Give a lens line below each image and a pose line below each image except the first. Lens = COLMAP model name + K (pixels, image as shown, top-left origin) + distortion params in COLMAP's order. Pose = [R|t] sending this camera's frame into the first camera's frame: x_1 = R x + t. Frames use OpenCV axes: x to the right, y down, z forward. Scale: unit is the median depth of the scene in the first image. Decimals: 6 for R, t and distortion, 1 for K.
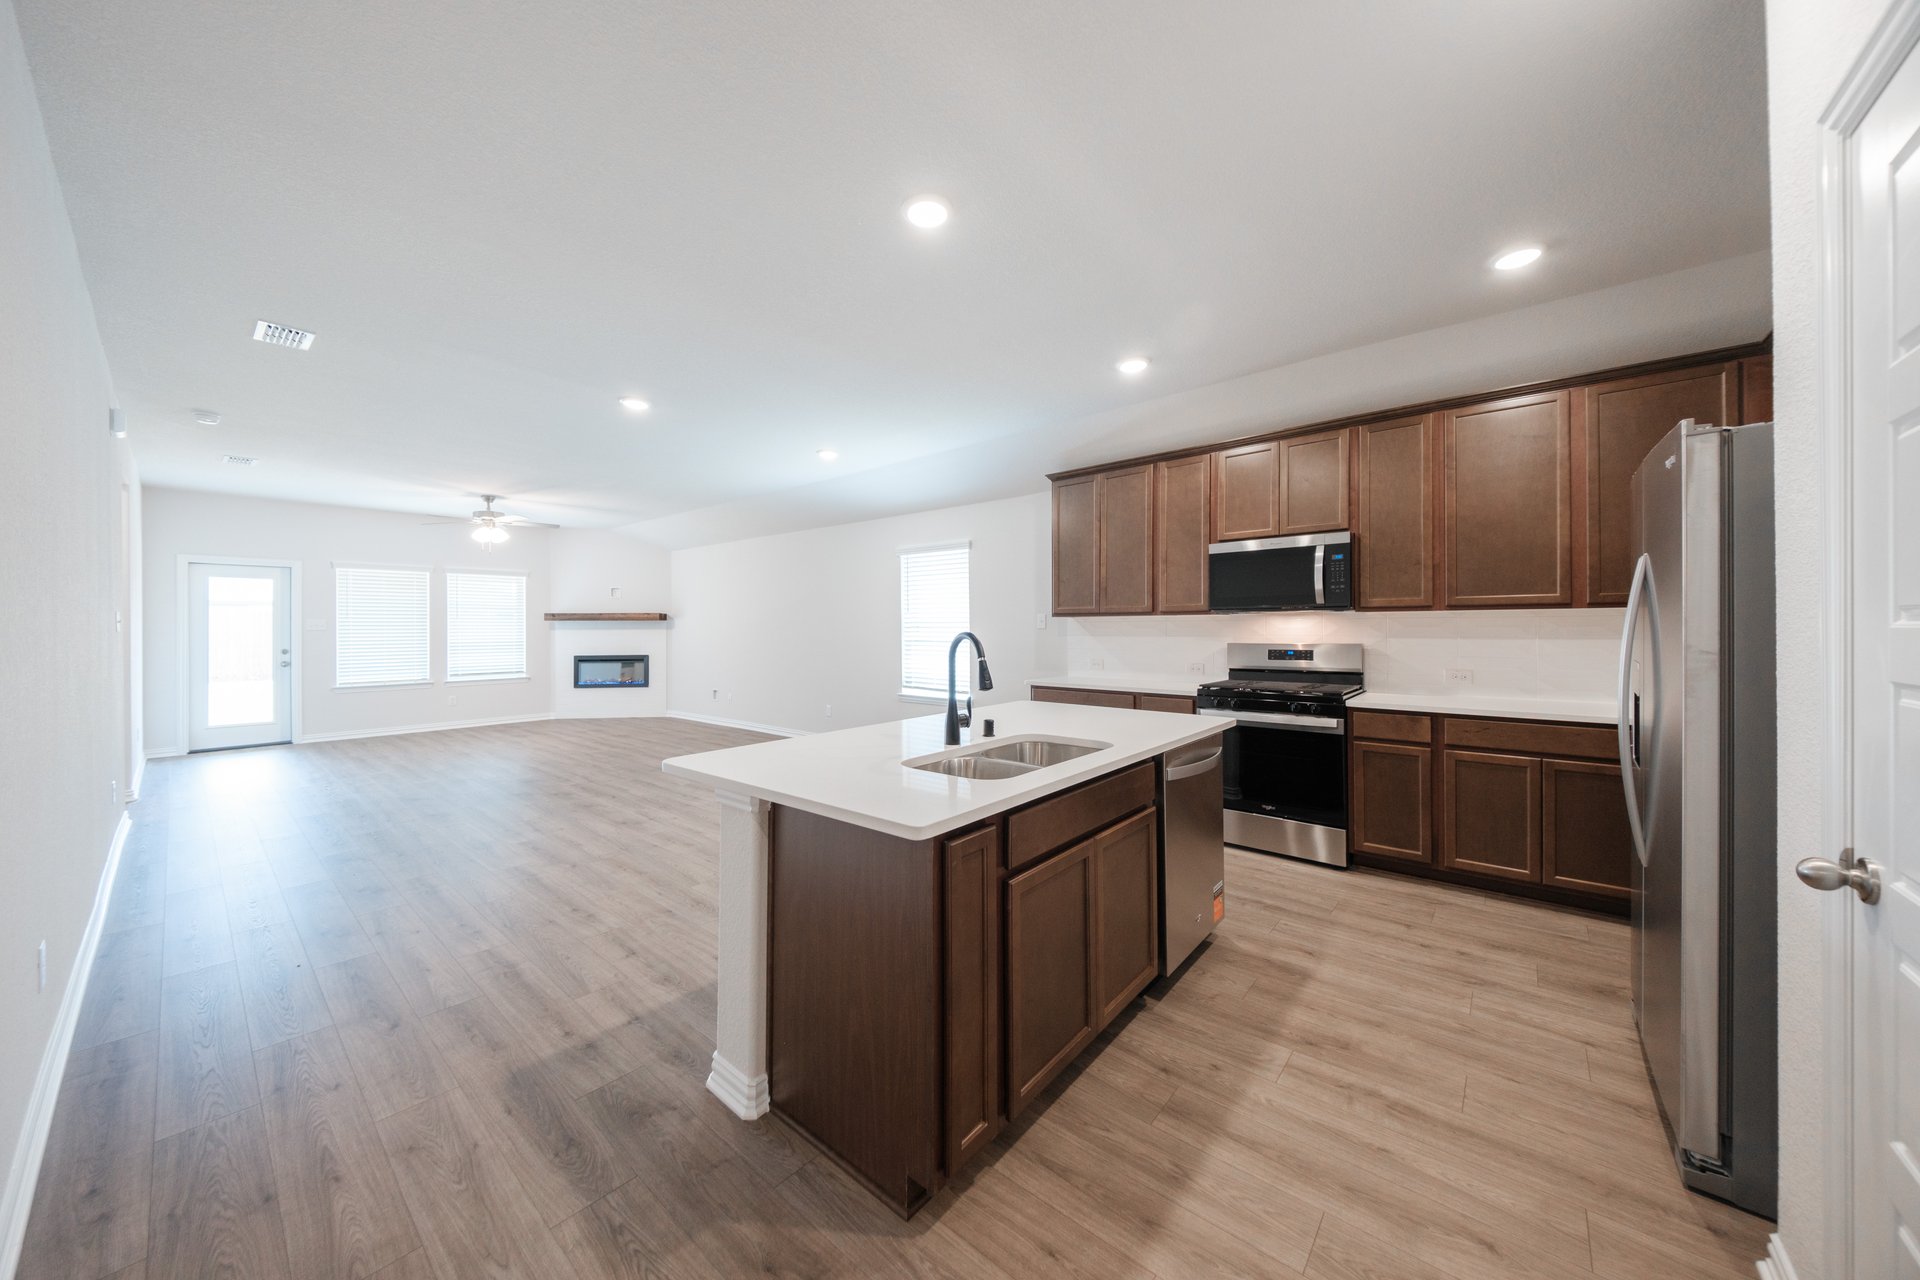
lens RADIAL K [[671.4, 0, 965.1], [0, 671.4, 639.7], [0, 0, 1]] dist [-0.003876, -0.000212]
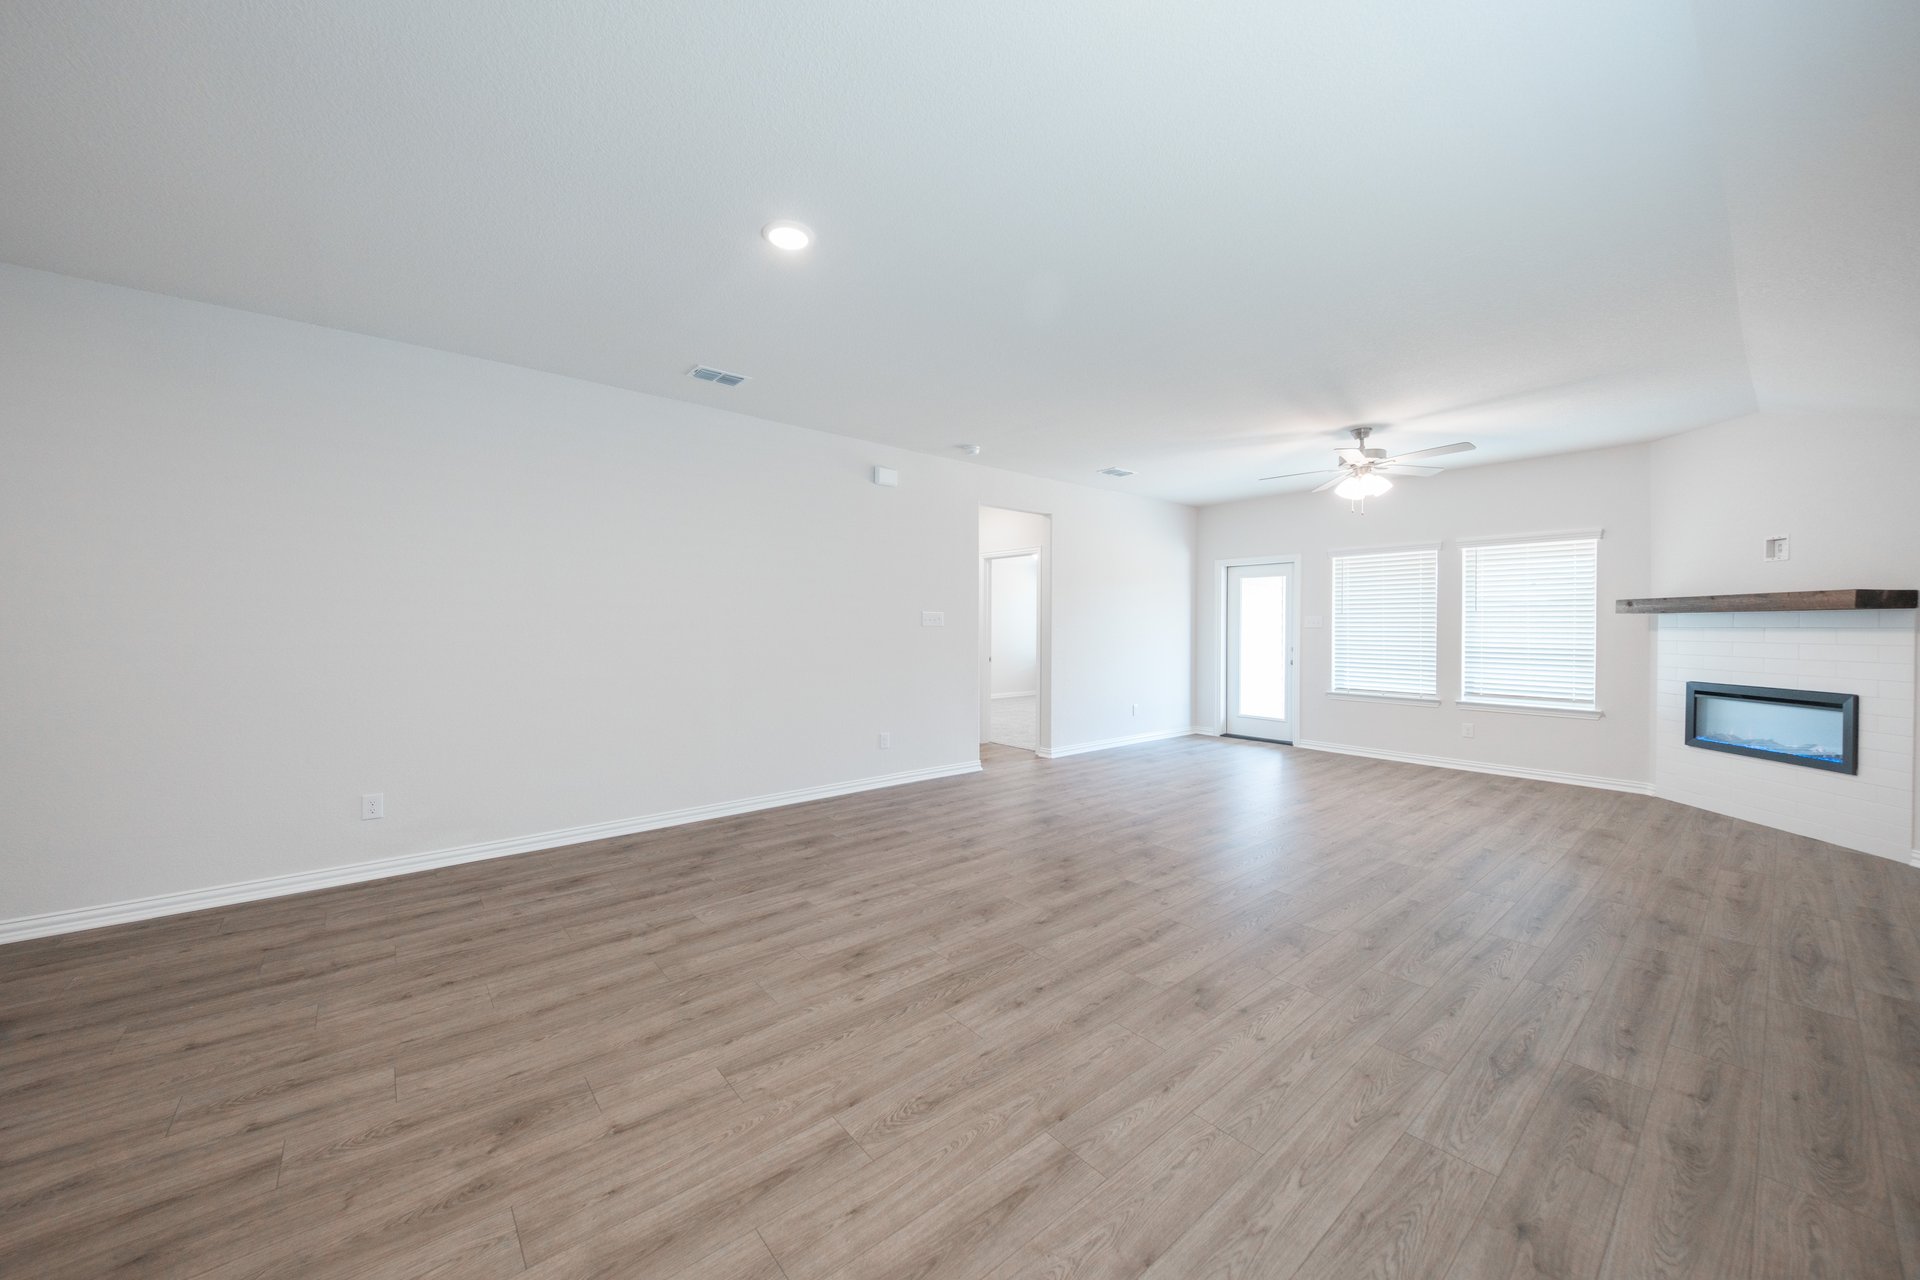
lens RADIAL K [[671.4, 0, 965.1], [0, 671.4, 639.7], [0, 0, 1]] dist [-0.003876, -0.000212]
pose [[-0.192895, 0.021727, -0.980979, 0.025802], [-0.020754, 0.999441, 0.026217, -0.013166], [0.981000, 0.025416, -0.192336, 0.755578]]
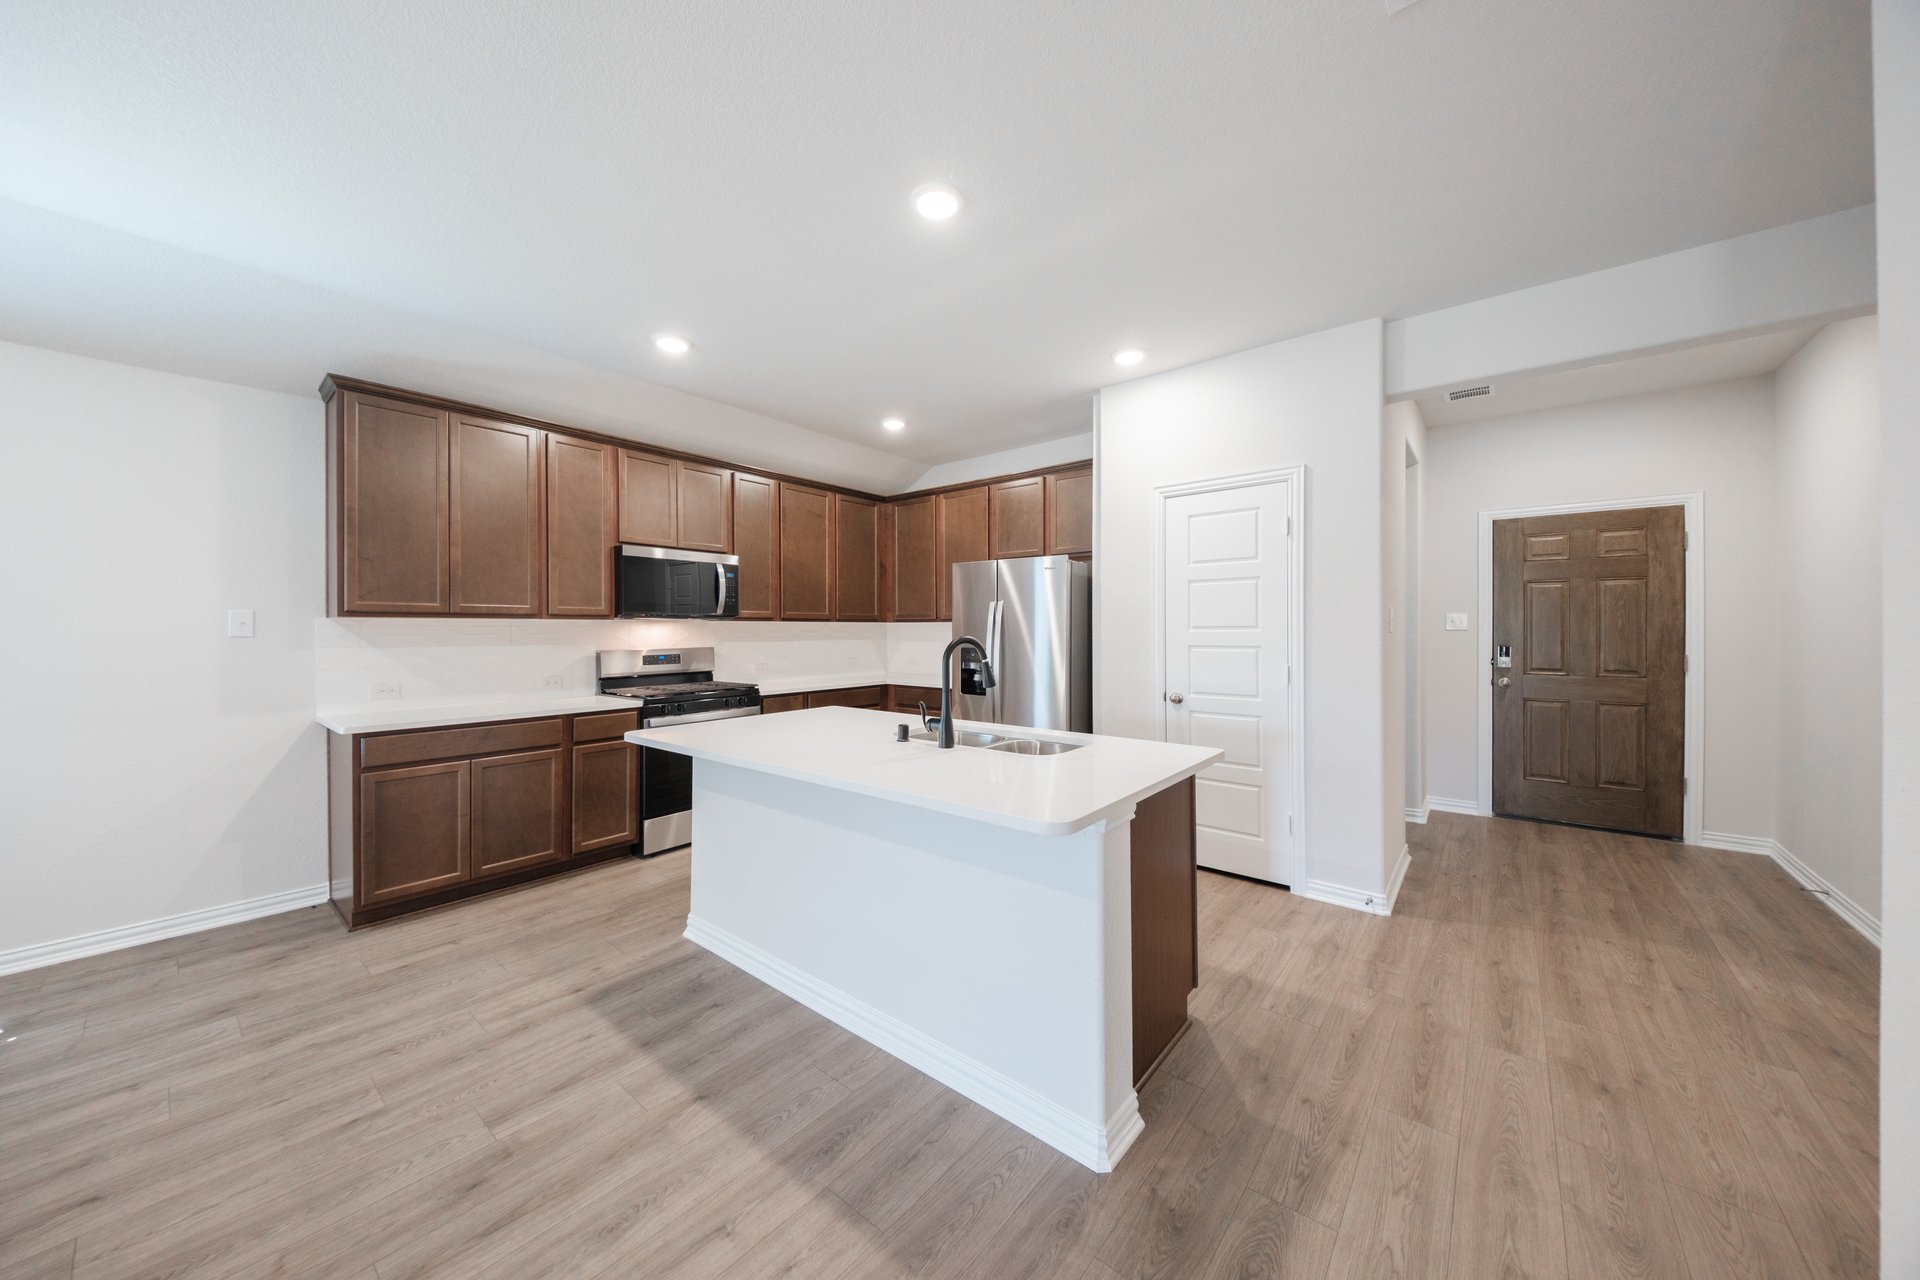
lens RADIAL K [[651.0, 0, 960.3], [0, 651.0, 637.9], [0, 0, 1]] dist [-0.003020, -0.000236]
pose [[-0.004696, -0.005250, 0.999975, -0.328953], [0.018828, 0.999808, 0.005338, -0.004791], [-0.999812, 0.018852, -0.004596, 0.322302]]
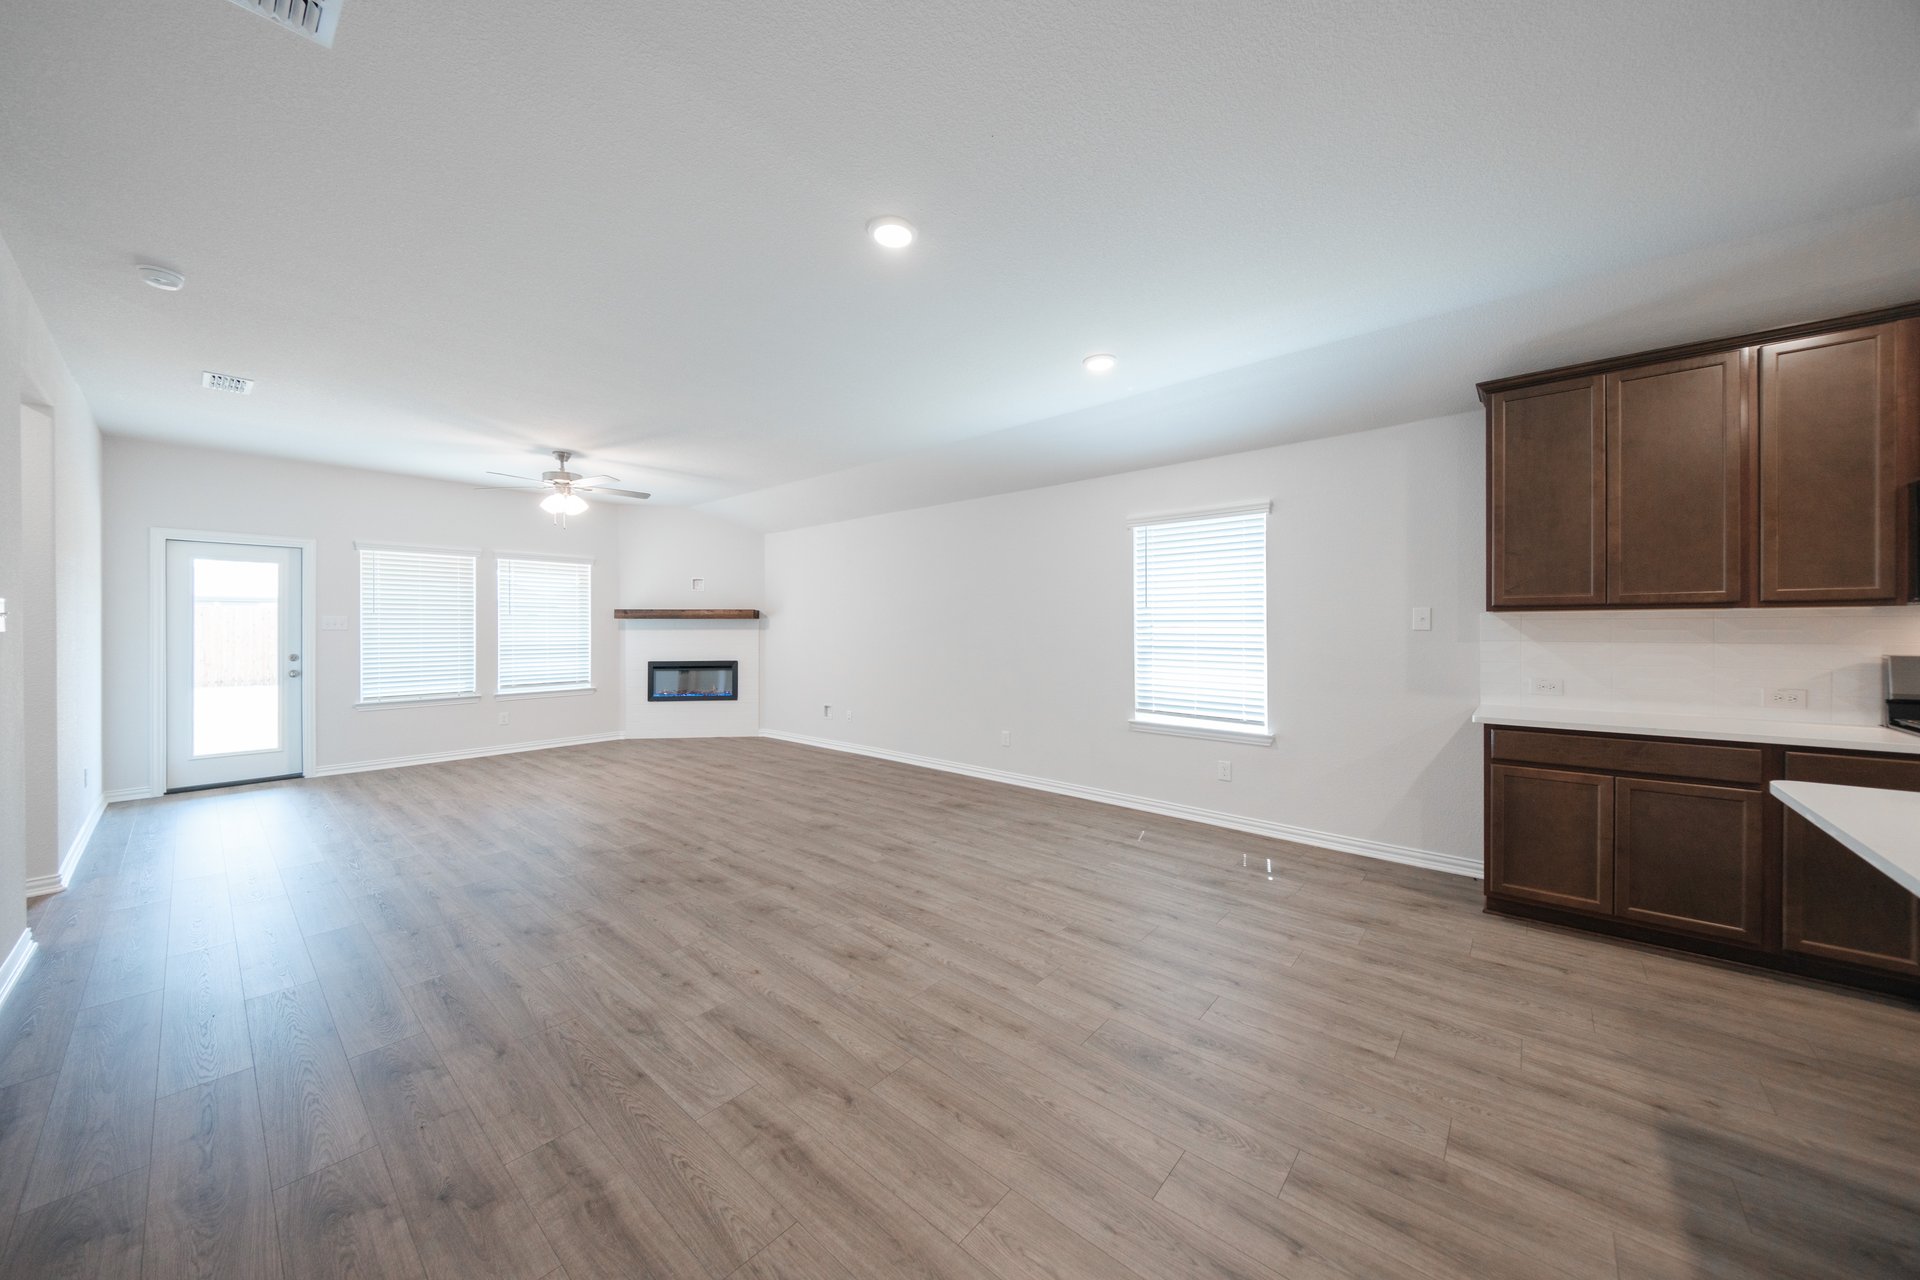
lens RADIAL K [[673.0, 0, 960.0], [0, 673.0, 640.0], [0, 0, 1]] dist [0.000678, -0.000243]
pose [[0.999857, 0.001532, -0.016828, -0.257297], [-0.001548, 0.999998, -0.000885, -0.003526], [0.016826, 0.000911, 0.999858, 0.257259]]
